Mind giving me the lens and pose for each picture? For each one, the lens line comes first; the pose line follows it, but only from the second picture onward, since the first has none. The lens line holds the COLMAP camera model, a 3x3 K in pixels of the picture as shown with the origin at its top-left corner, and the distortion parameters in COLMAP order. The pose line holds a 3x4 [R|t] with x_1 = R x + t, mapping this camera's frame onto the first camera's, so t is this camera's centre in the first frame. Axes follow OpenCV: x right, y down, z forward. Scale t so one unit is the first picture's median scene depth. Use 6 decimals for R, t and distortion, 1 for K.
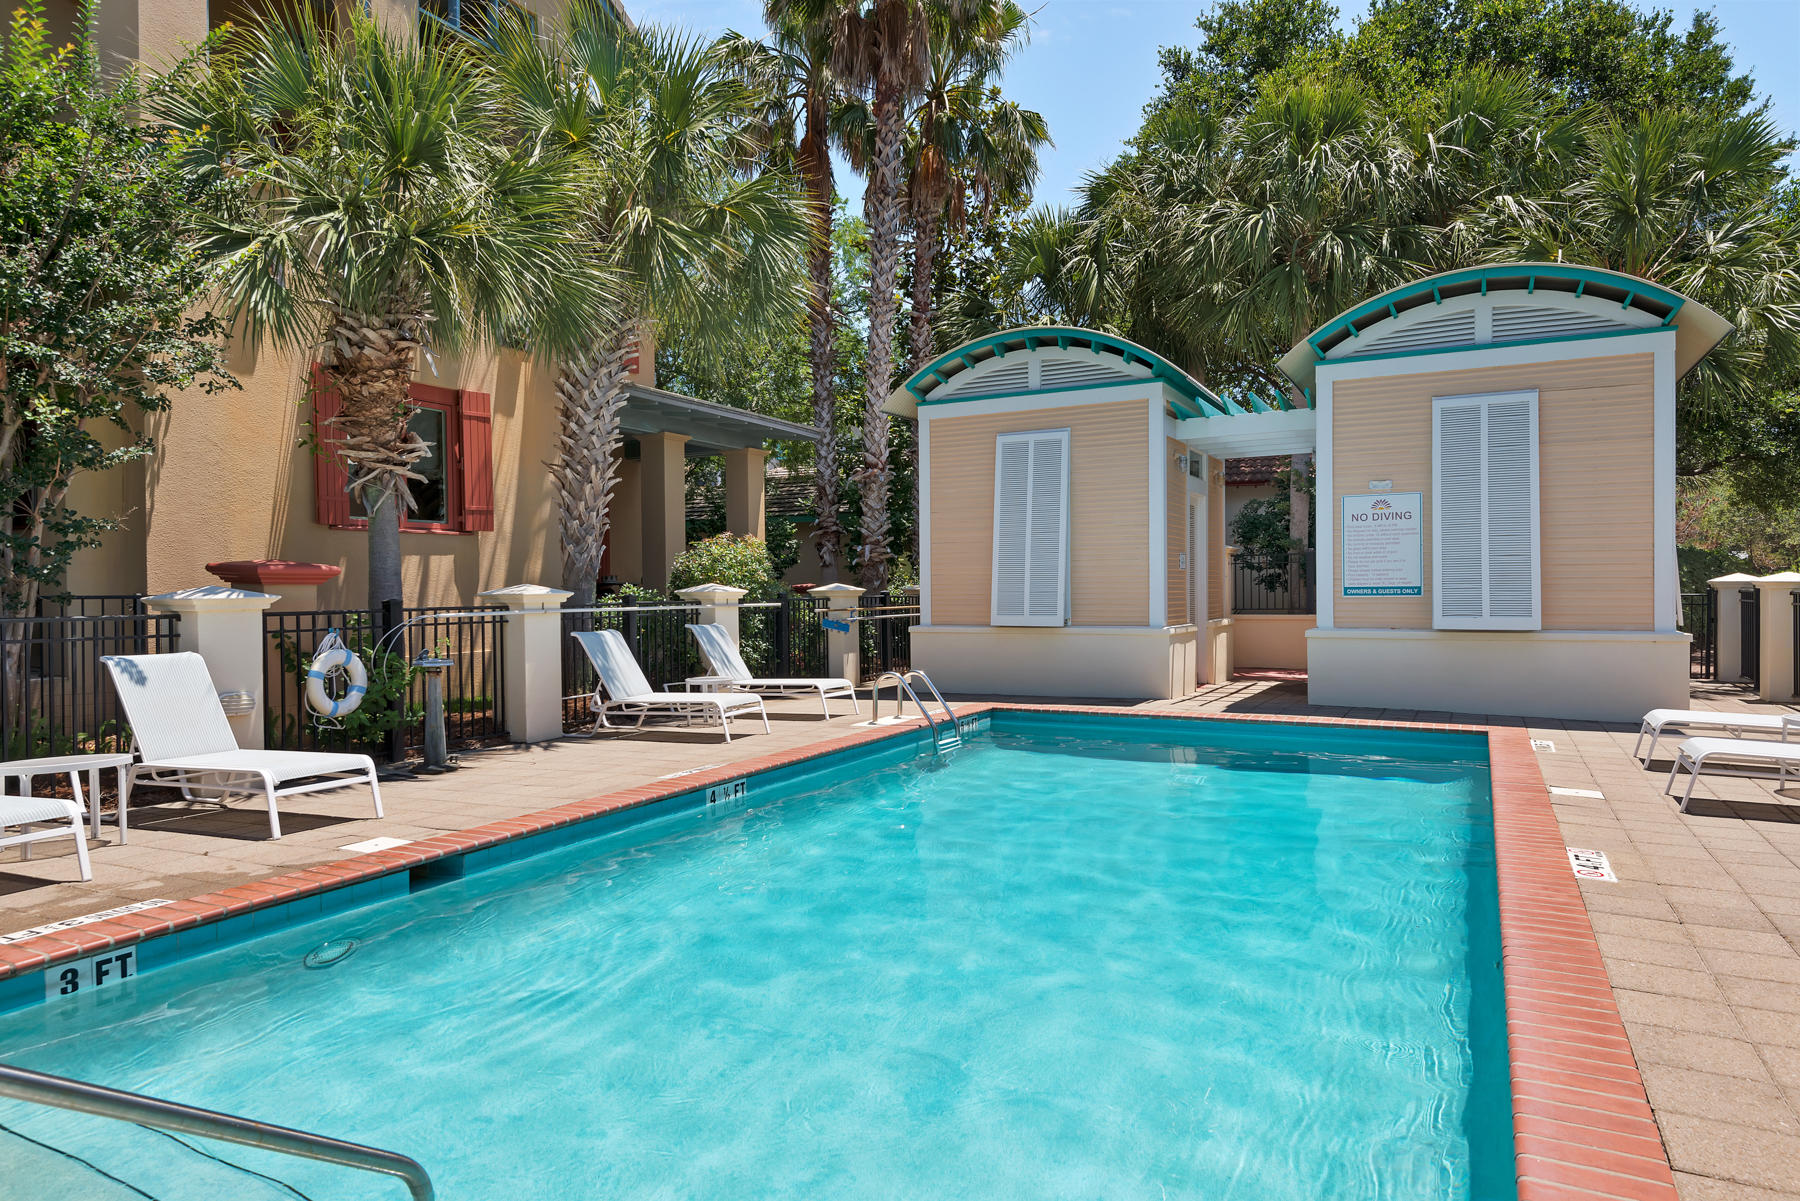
lens RADIAL K [[1096.7, 0, 897.6], [0, 1096.7, 599.0], [0, 0, 1]] dist [0.028507, -0.020648]
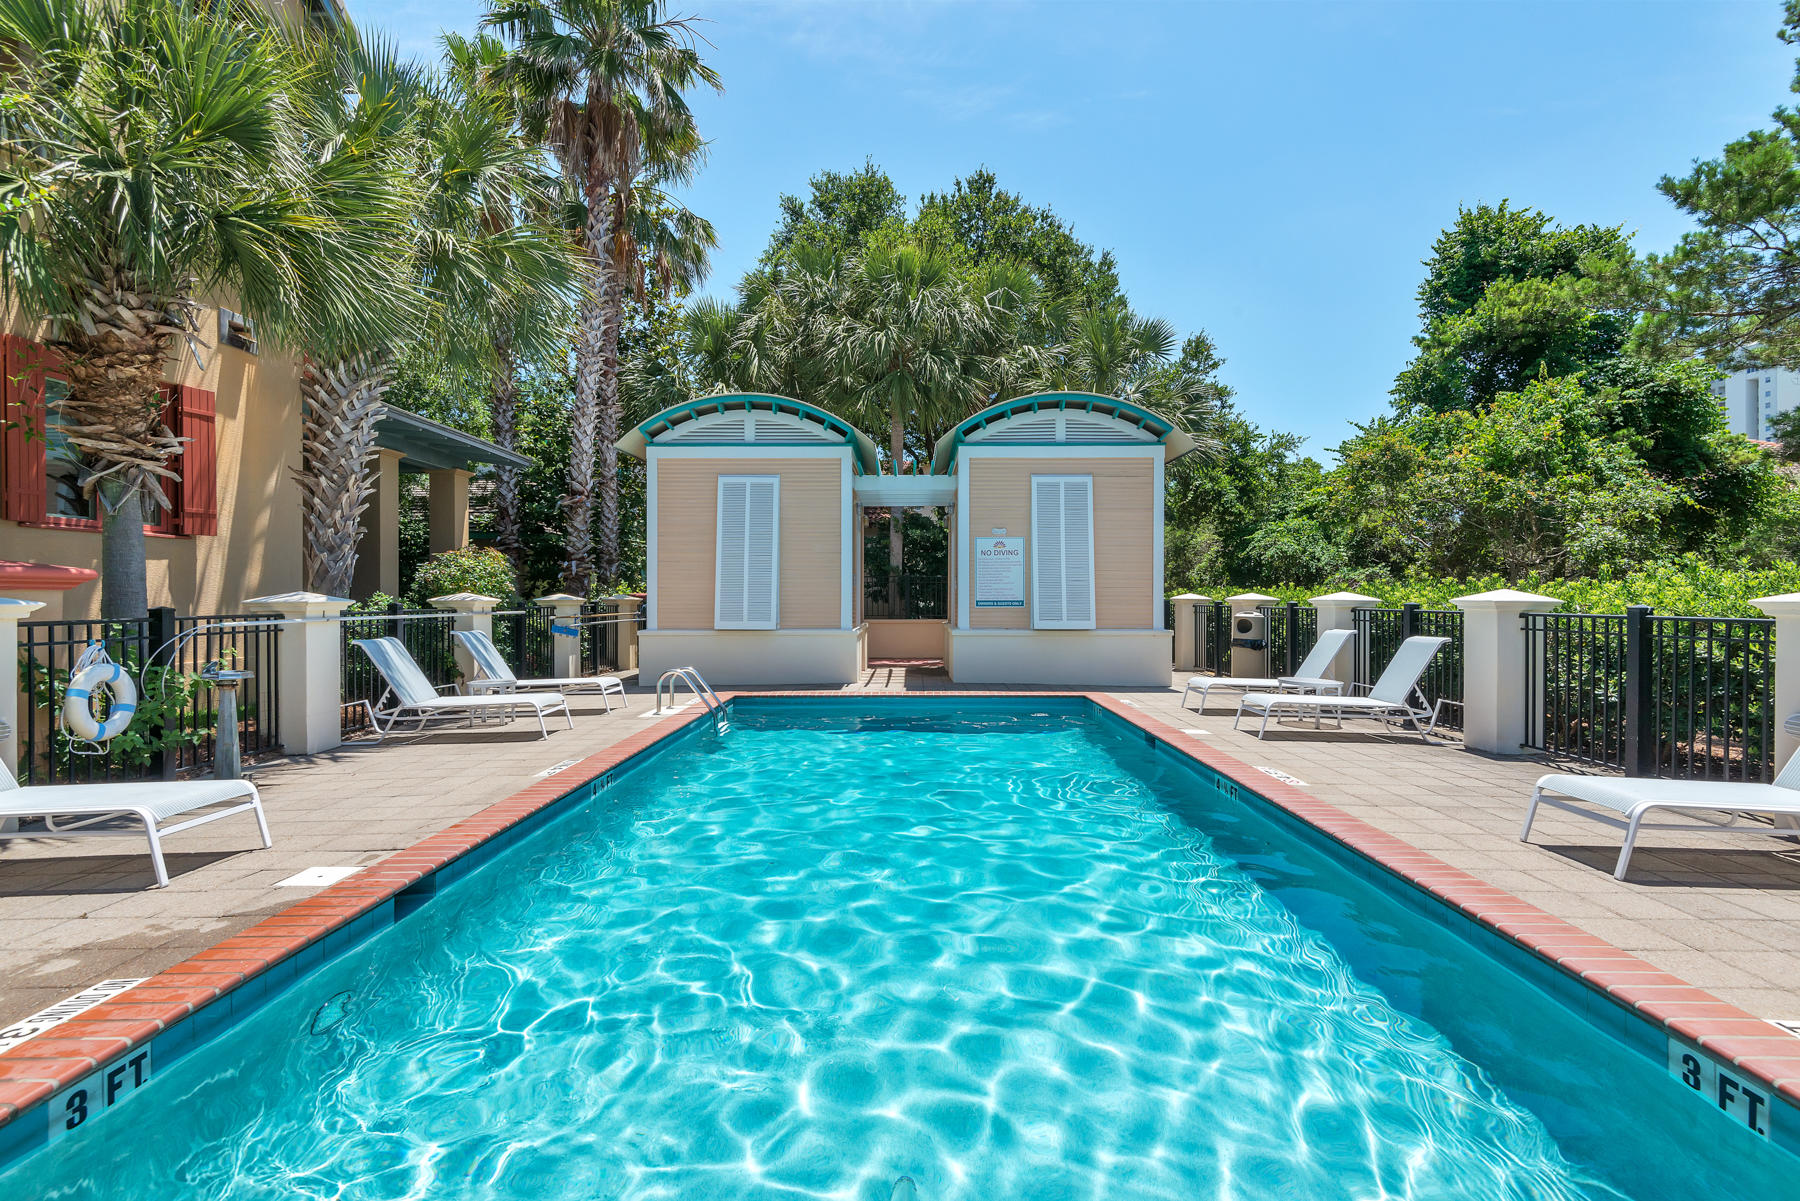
lens RADIAL K [[833.1, 0, 905.2], [0, 833.1, 602.2], [0, 0, 1]] dist [0.012452, -0.003013]
pose [[0.884778, 0.006785, 0.465963, -0.183726], [-0.004157, 0.999969, -0.006667, -0.001295], [-0.465994, 0.003961, 0.884779, 0.076961]]
